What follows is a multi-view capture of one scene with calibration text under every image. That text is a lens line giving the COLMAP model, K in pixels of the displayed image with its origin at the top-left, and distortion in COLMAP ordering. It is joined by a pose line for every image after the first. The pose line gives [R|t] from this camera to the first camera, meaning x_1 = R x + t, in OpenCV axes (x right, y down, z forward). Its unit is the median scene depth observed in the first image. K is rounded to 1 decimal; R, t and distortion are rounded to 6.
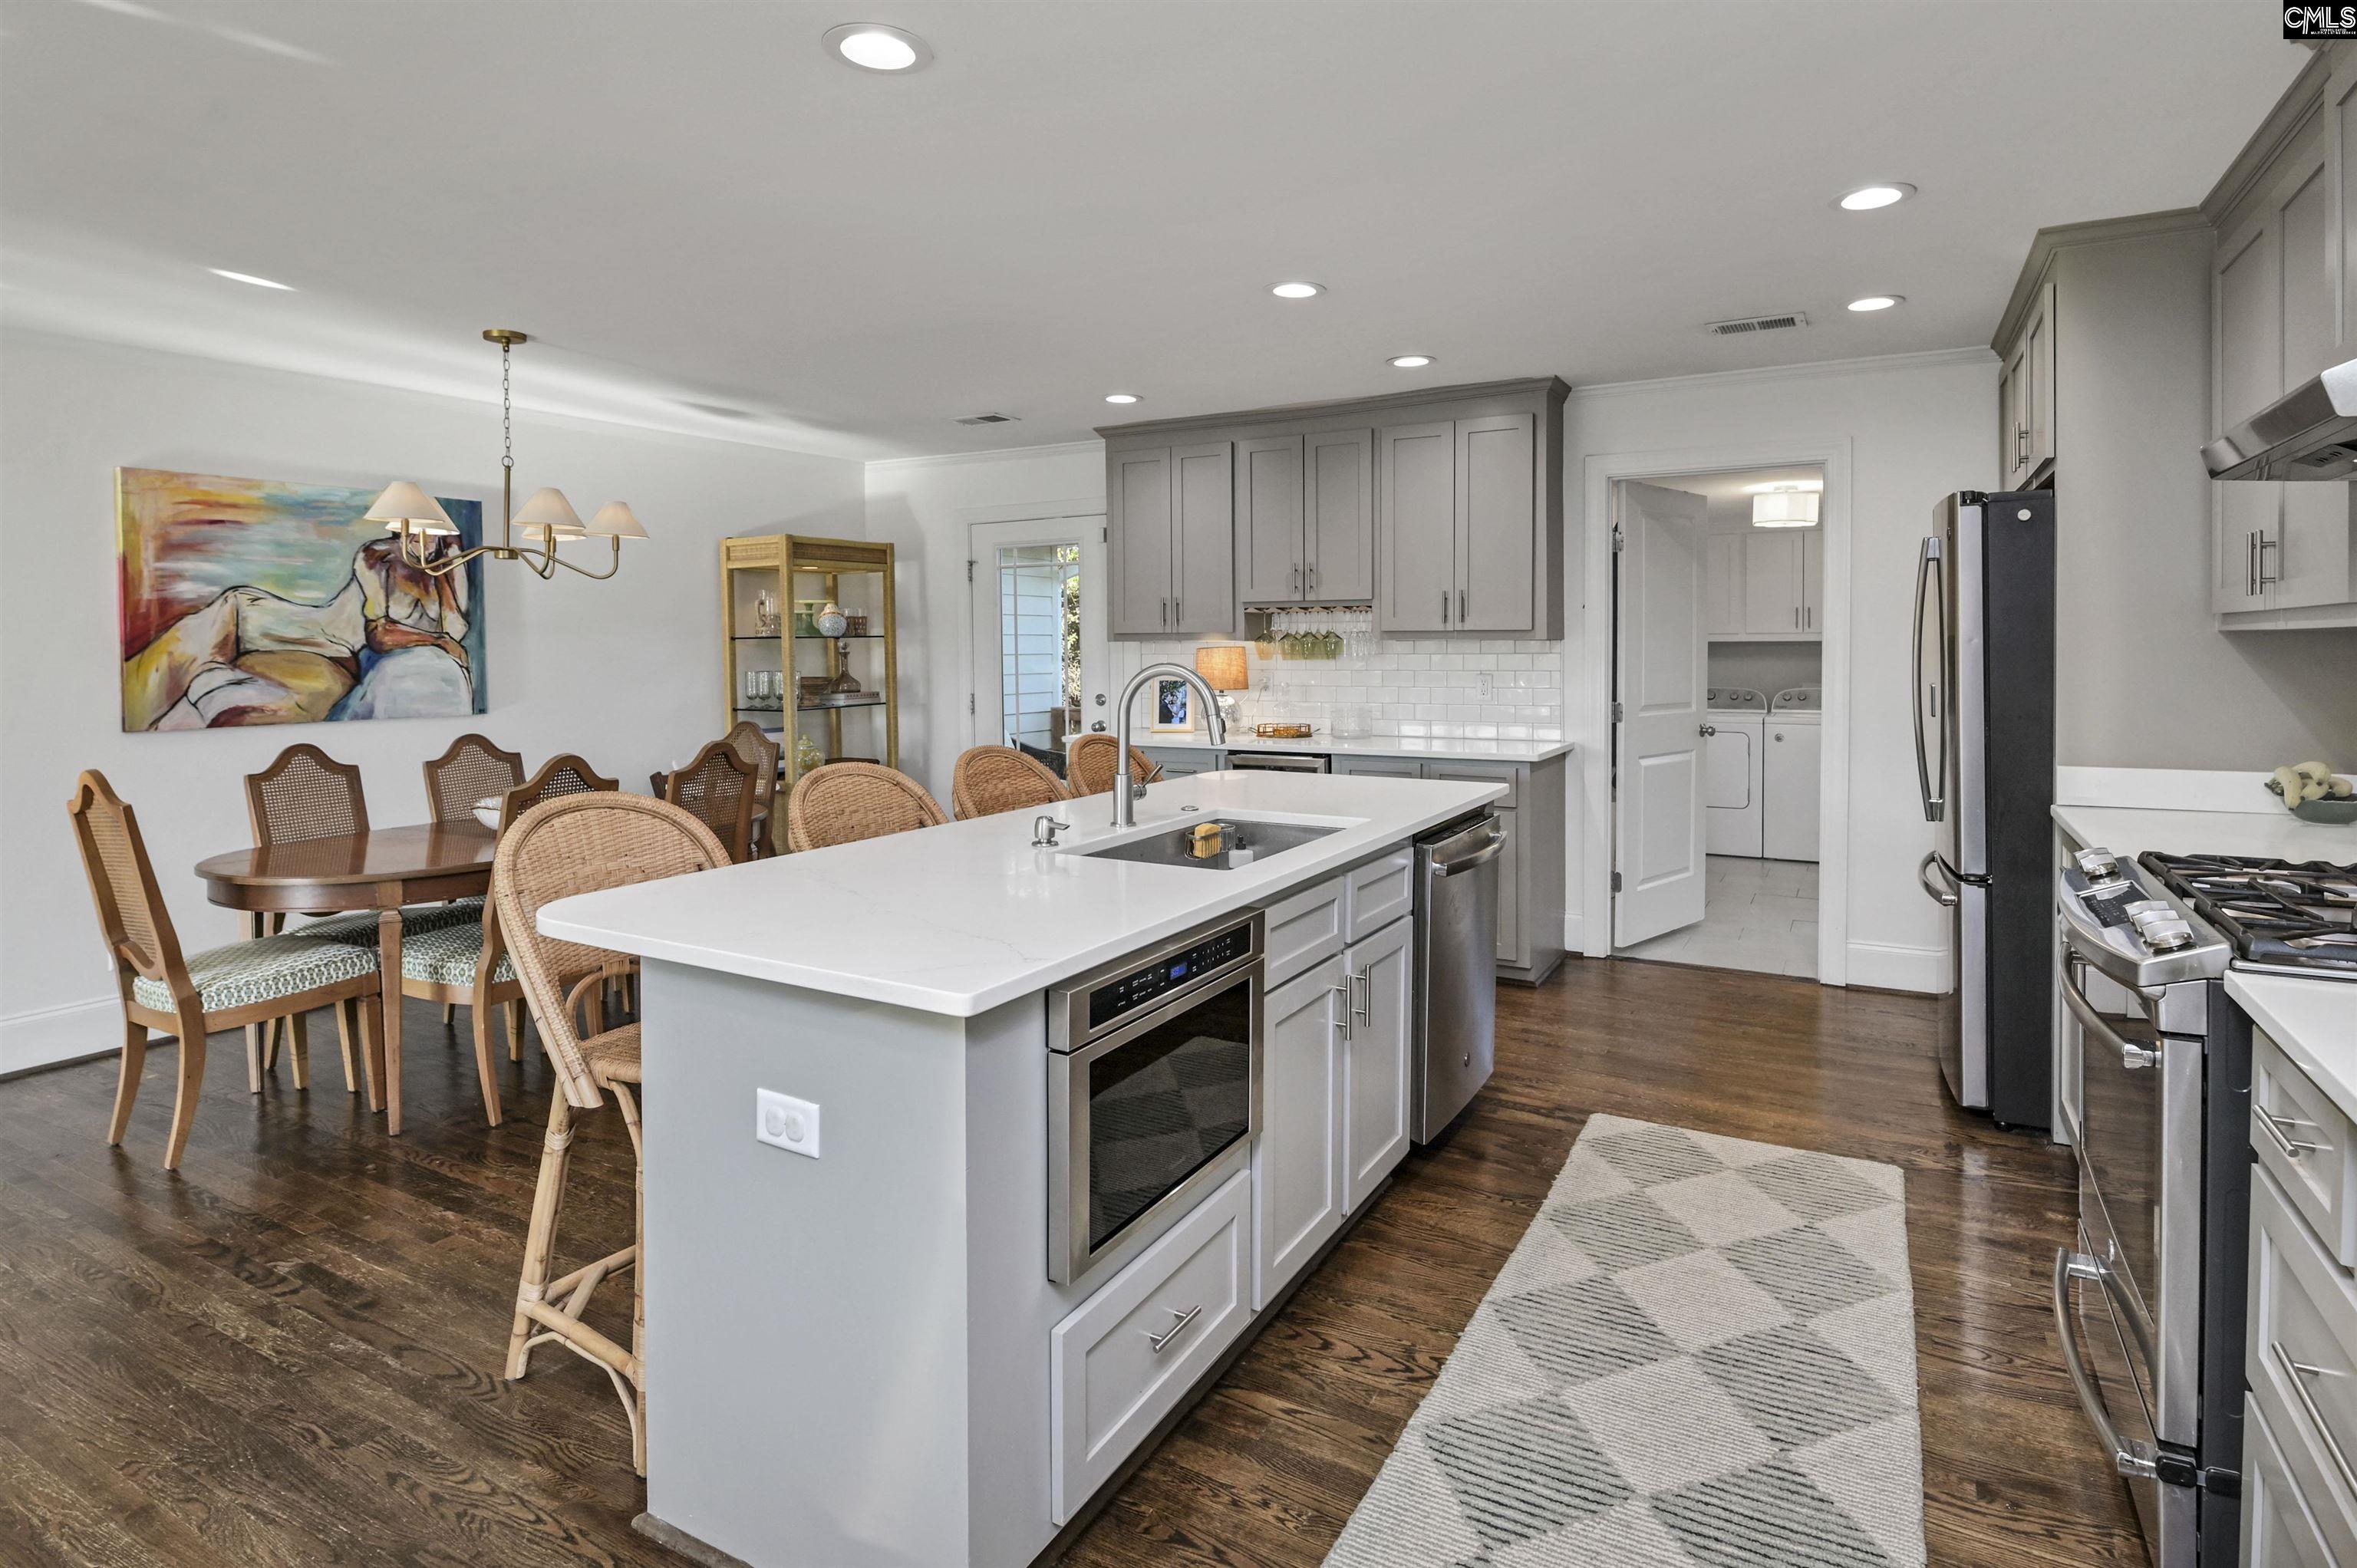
lens RADIAL K [[1190.9, 0, 1167.7], [0, 1190.9, 667.1], [0, 0, 1]] dist [-0.001212, -0.007464]
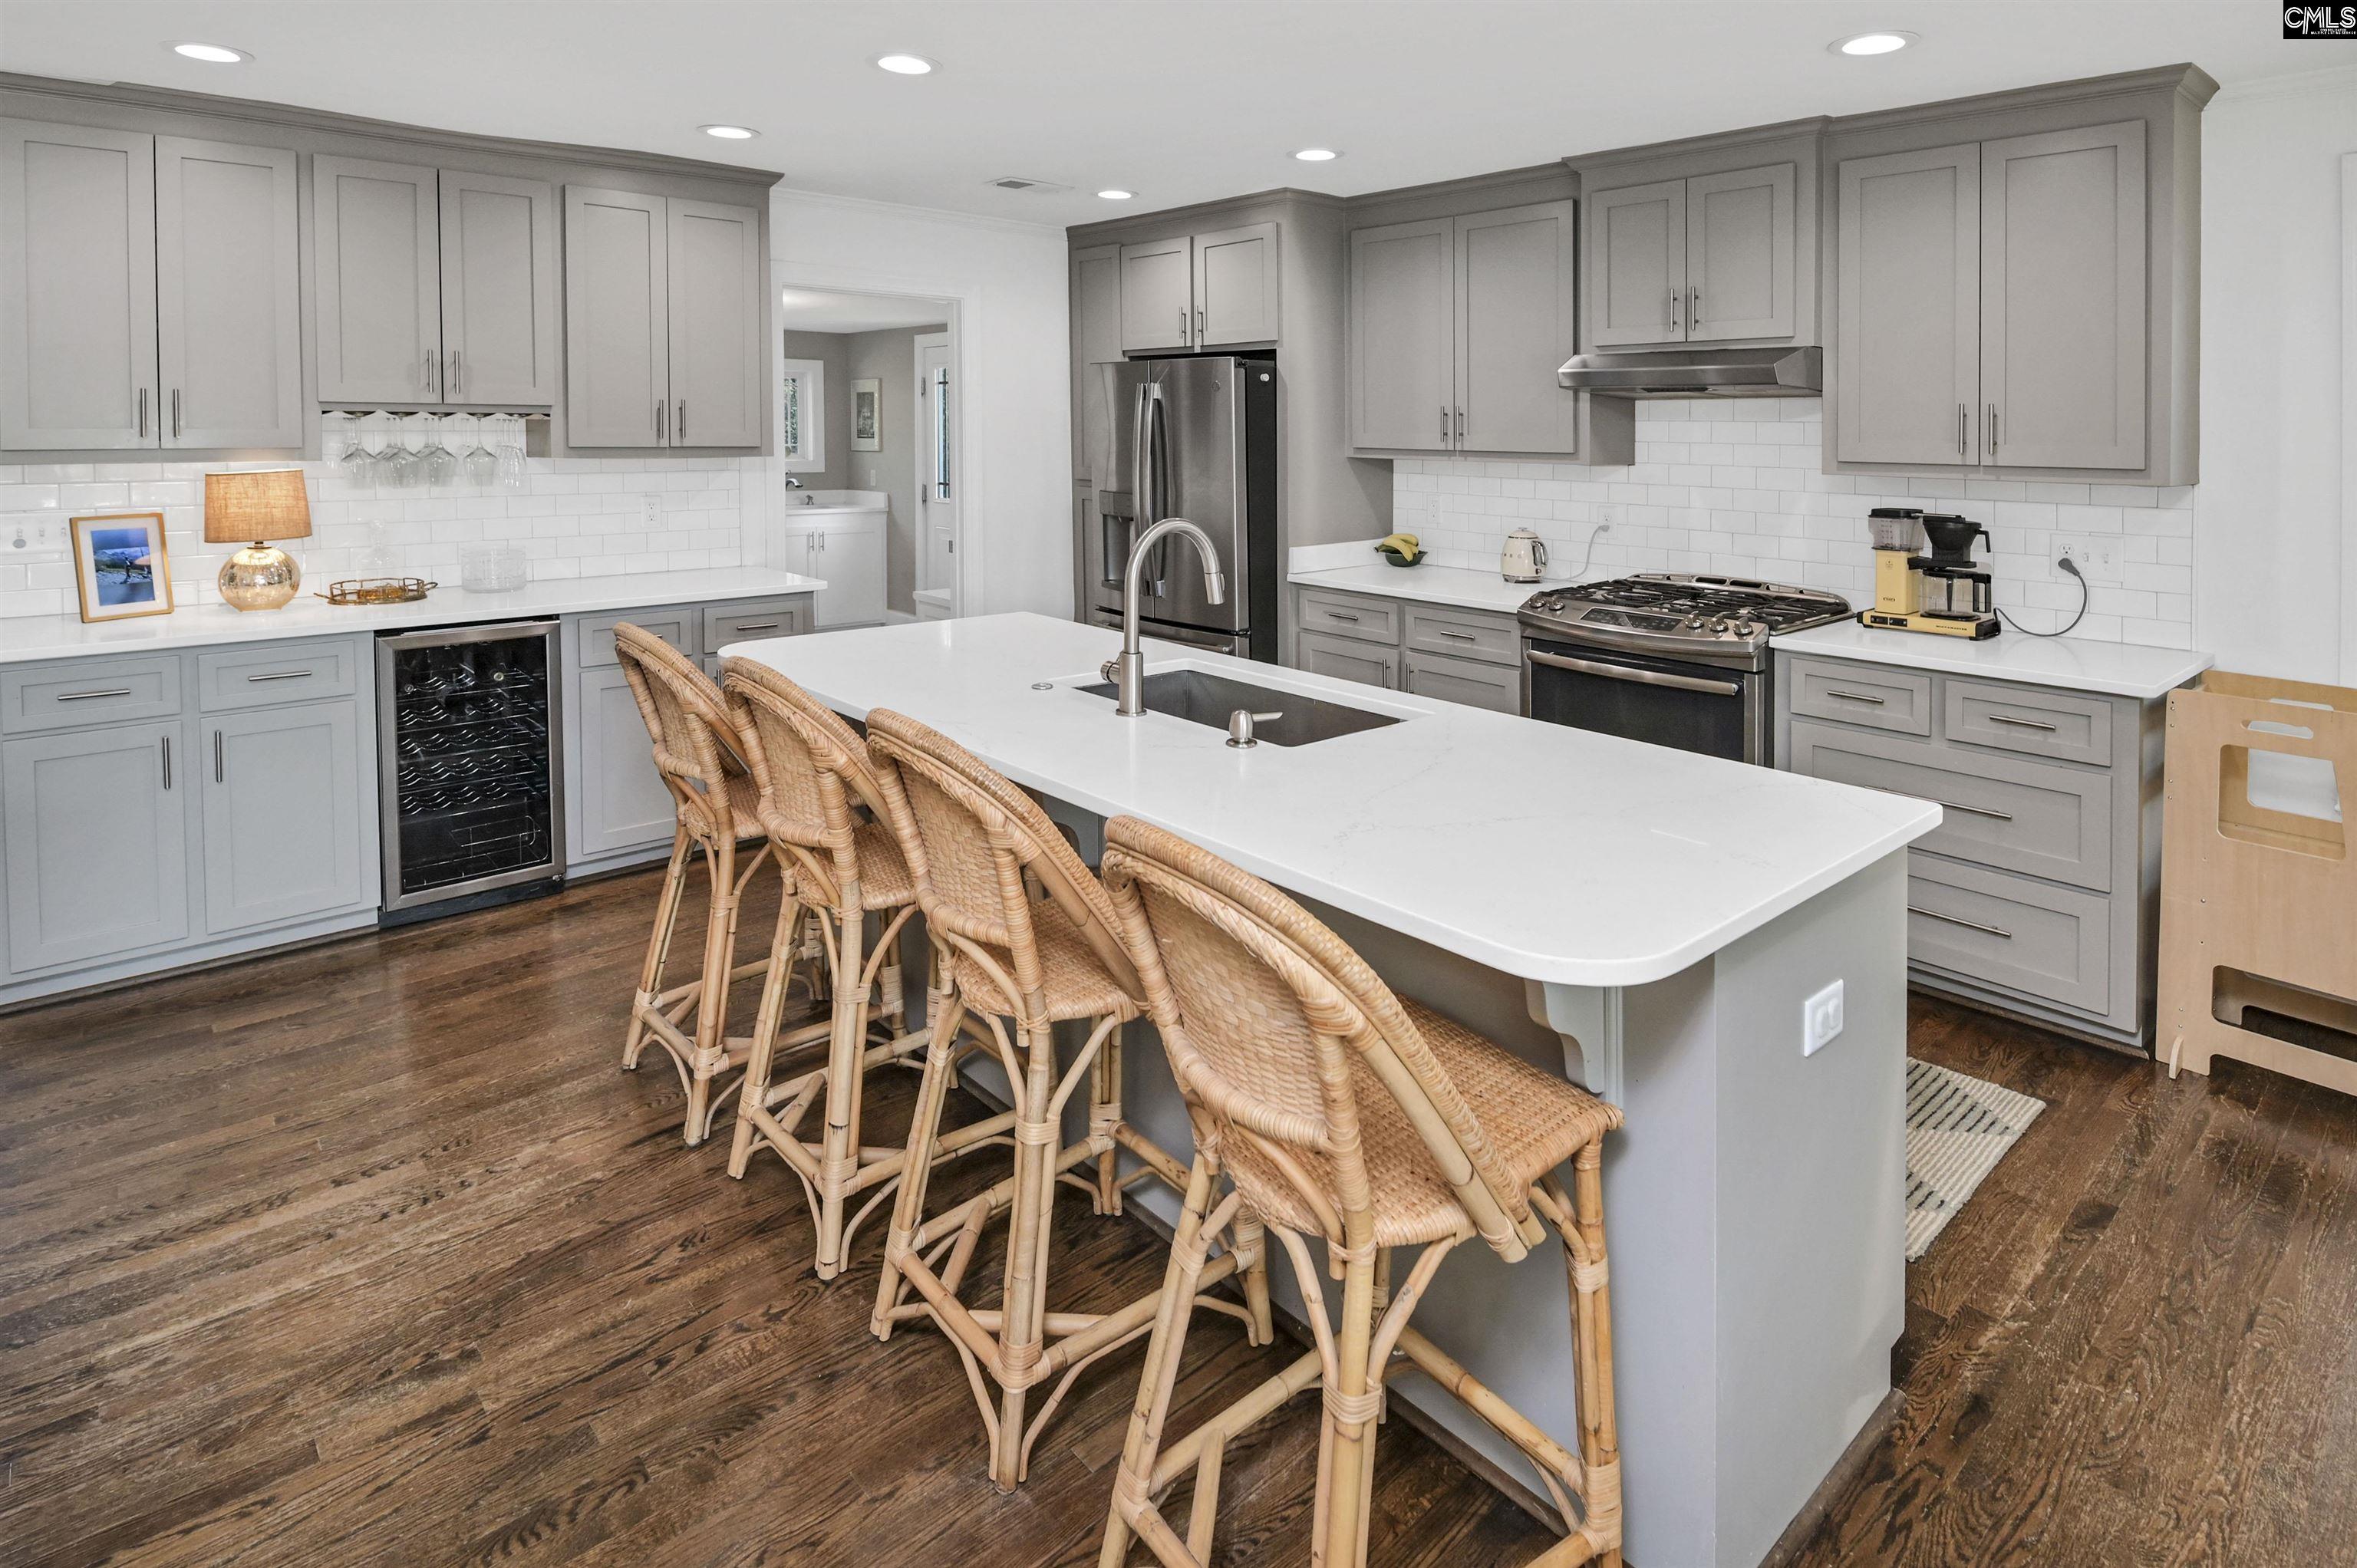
lens RADIAL K [[1231.5, 0, 1187.1], [0, 1231.5, 439.4], [0, 0, 1]] dist [0.000342, -0.002512]
pose [[0.332461, -0.006588, 0.943094, -0.515881], [0.009244, 0.999950, 0.003726, -0.039704], [-0.943072, 0.007479, 0.332505, 0.400809]]
